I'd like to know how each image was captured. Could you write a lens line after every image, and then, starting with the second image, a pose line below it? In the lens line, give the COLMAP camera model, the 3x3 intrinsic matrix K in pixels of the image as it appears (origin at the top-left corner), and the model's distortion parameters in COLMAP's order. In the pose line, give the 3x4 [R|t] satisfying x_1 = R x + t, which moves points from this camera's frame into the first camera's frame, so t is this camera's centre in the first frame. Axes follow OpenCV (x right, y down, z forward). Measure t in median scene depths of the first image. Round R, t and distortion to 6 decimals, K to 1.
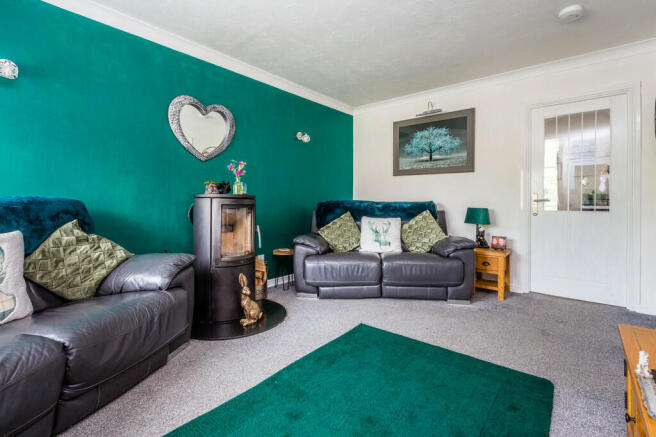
lens RADIAL K [[304.4, 0, 328.2], [0, 304.4, 206.3], [0, 0, 1]] dist [-0.000732, -0.000201]
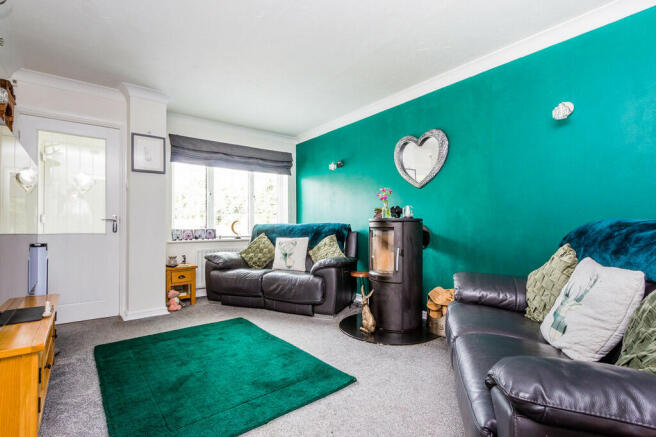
lens RADIAL K [[304.0, 0, 328.4], [0, 304.0, 229.4], [0, 0, 1]] dist [-0.000154, -0.000047]
pose [[-0.192640, -0.002084, -0.981267, 0.790518], [-0.008449, 0.999964, -0.000465, 0.006181], [0.981233, 0.008201, -0.192650, 0.959454]]
